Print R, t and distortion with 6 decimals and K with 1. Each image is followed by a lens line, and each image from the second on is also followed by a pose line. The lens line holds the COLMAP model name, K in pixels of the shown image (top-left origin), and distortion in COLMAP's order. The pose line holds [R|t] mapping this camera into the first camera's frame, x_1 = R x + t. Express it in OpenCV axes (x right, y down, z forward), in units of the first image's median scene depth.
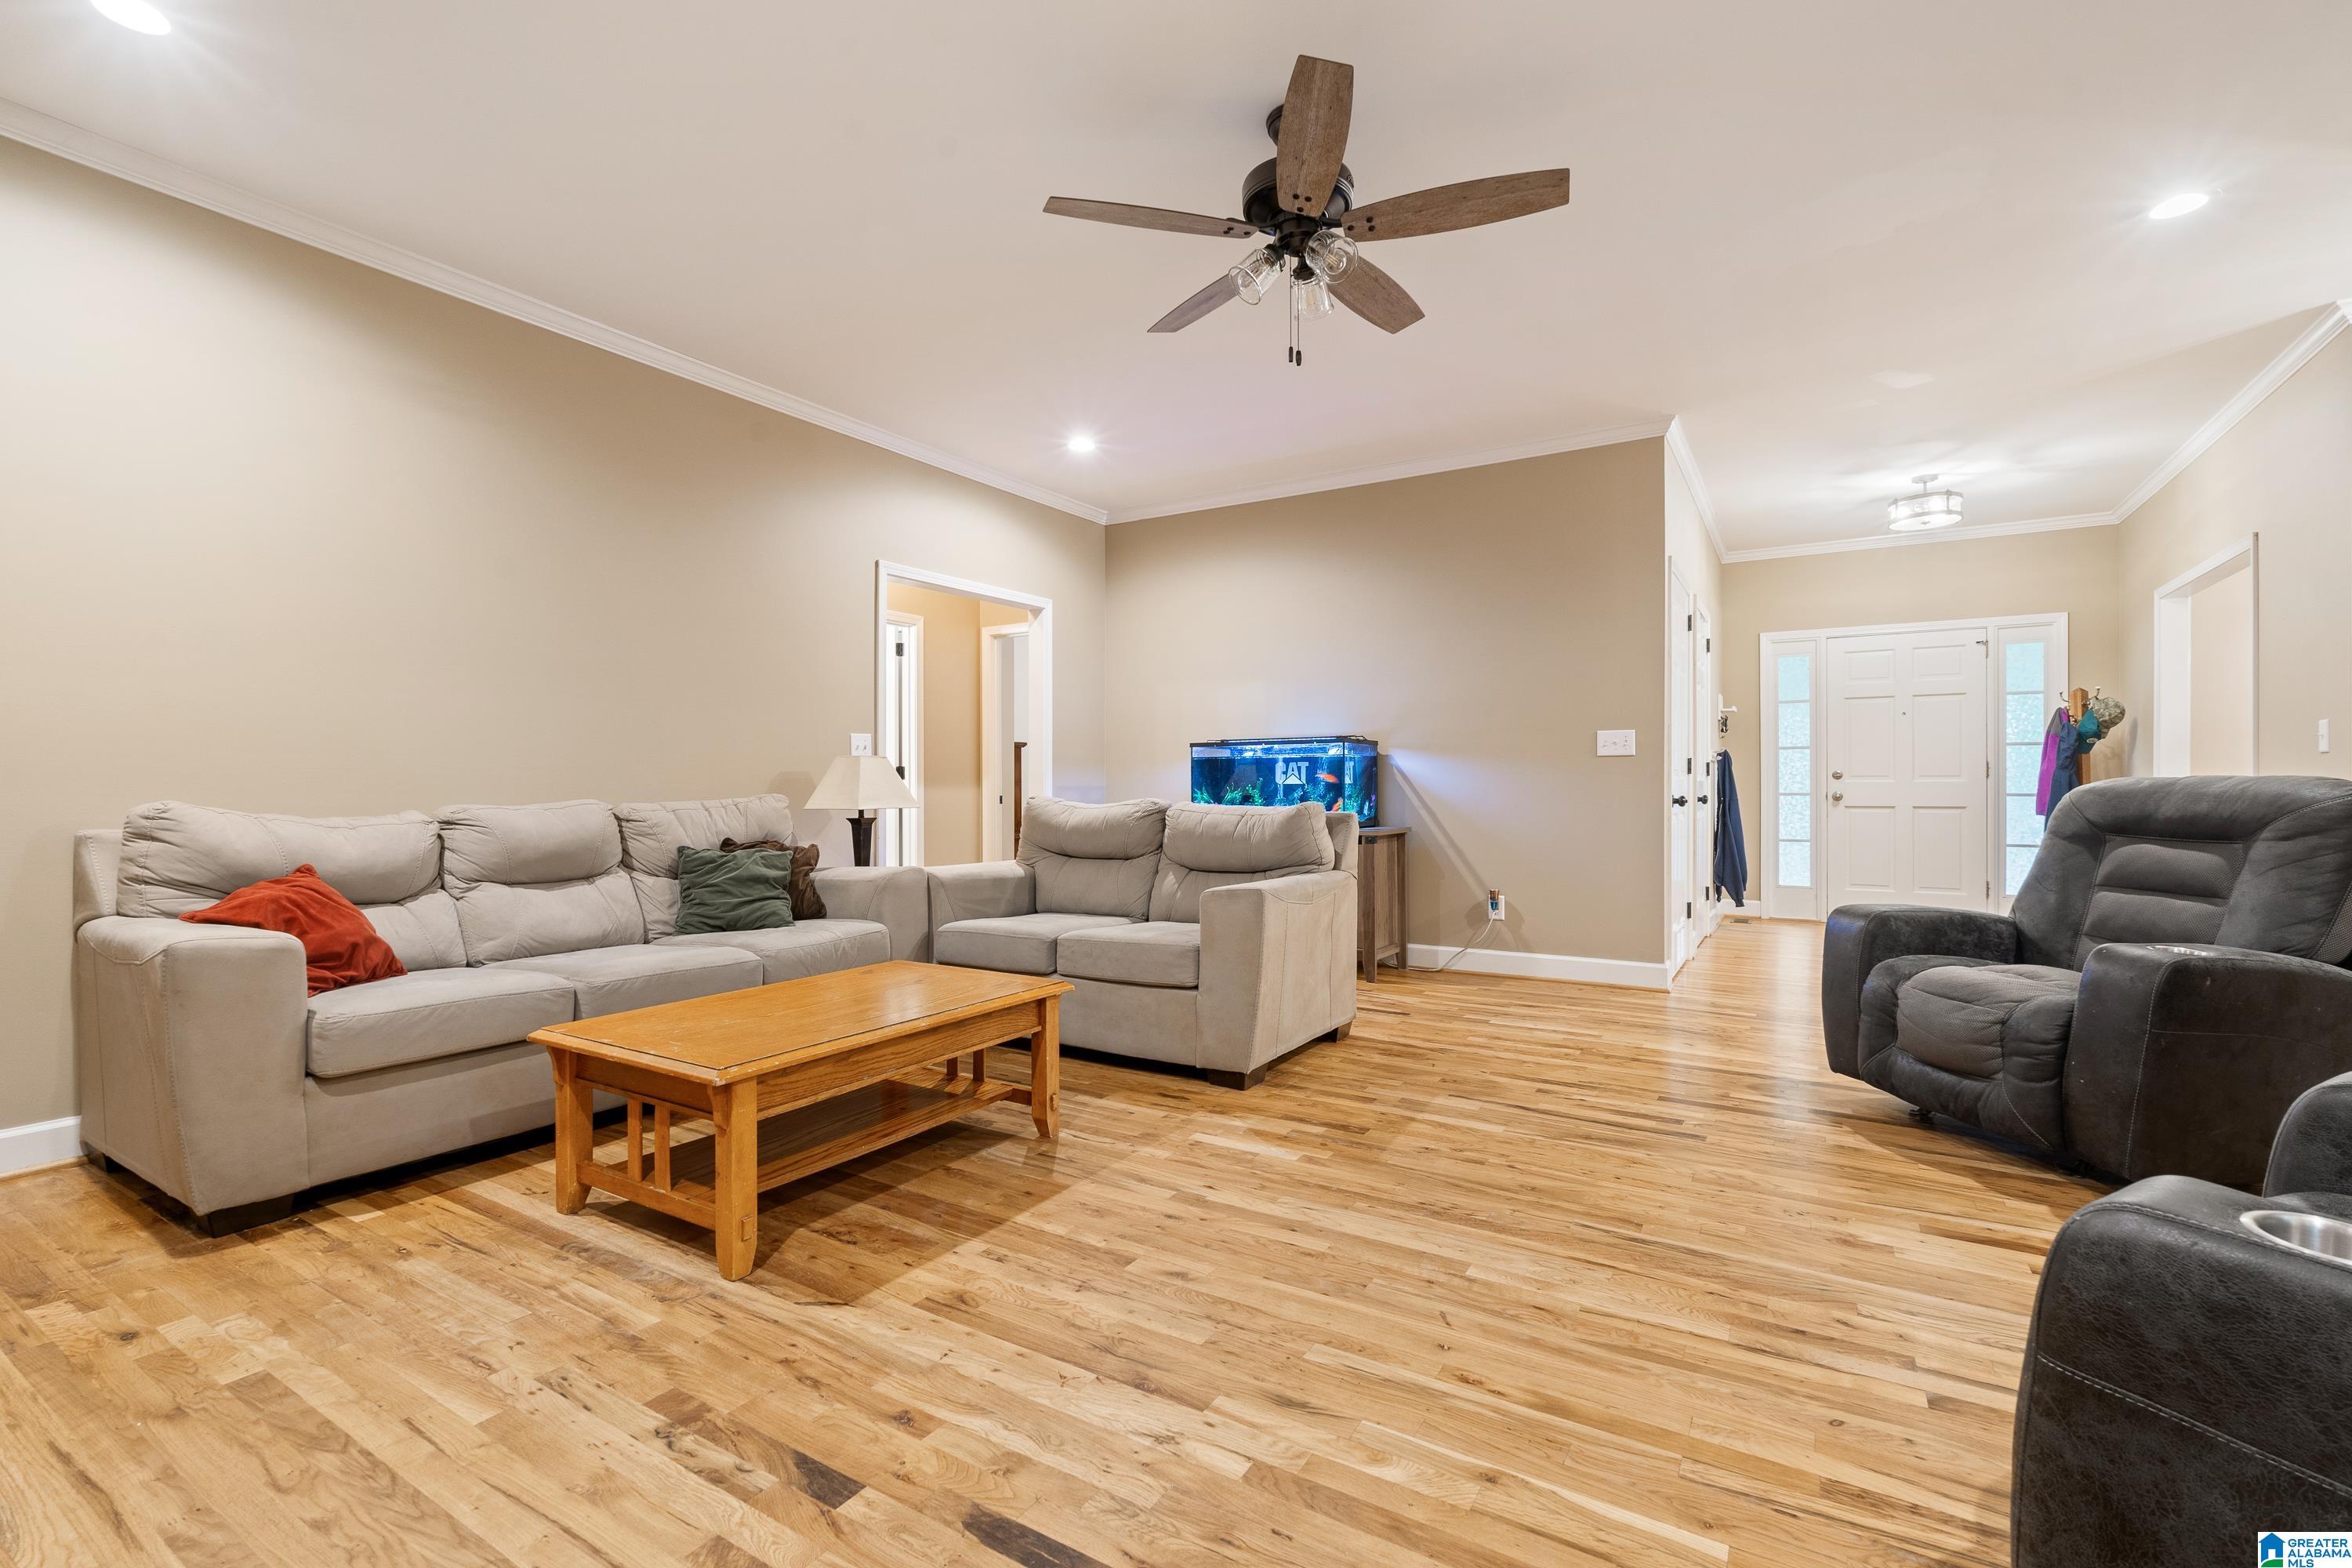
lens RADIAL K [[1048.1, 0, 1163.0], [0, 1048.1, 789.0], [0, 0, 1]] dist [-0.004218, 0.000415]
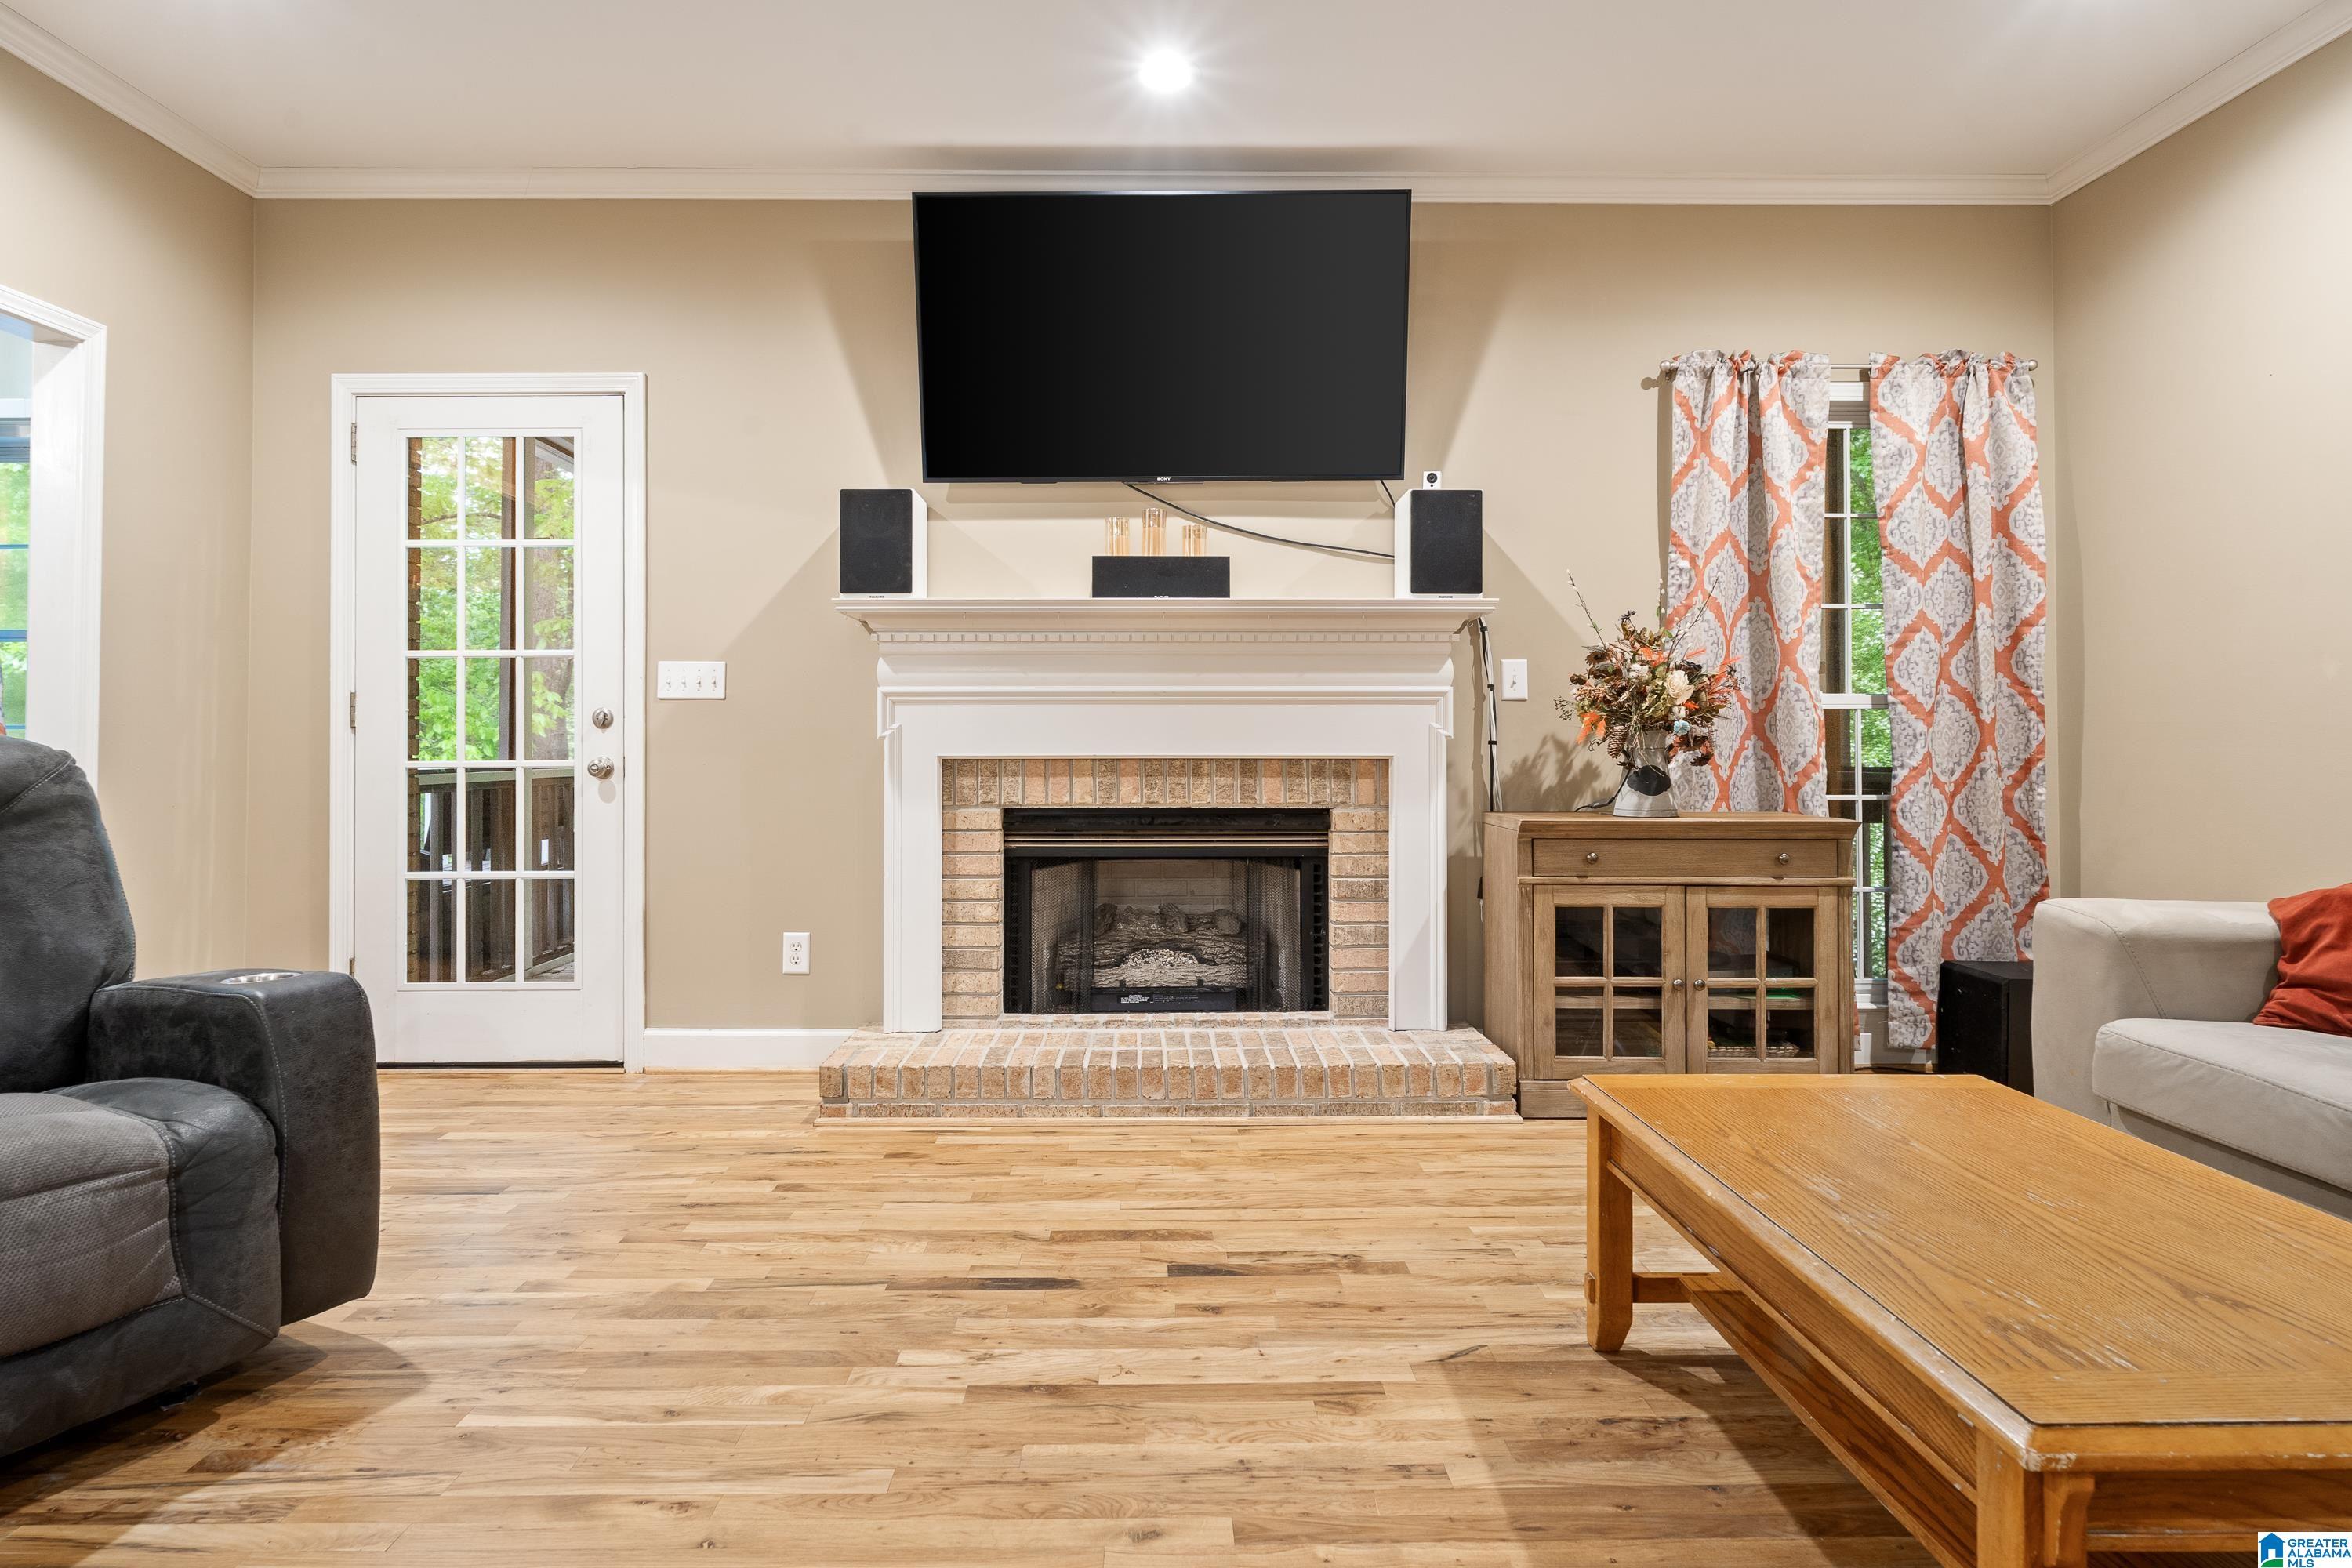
lens RADIAL K [[1261.7, 0, 1166.4], [0, 1261.7, 723.9], [0, 0, 1]] dist [-0.002164, 0.001762]
pose [[-0.836166, -0.007361, -0.548427, 0.357605], [0.000316, 0.999903, -0.013903, -0.004507], [0.548477, -0.011798, -0.836083, 1.403721]]
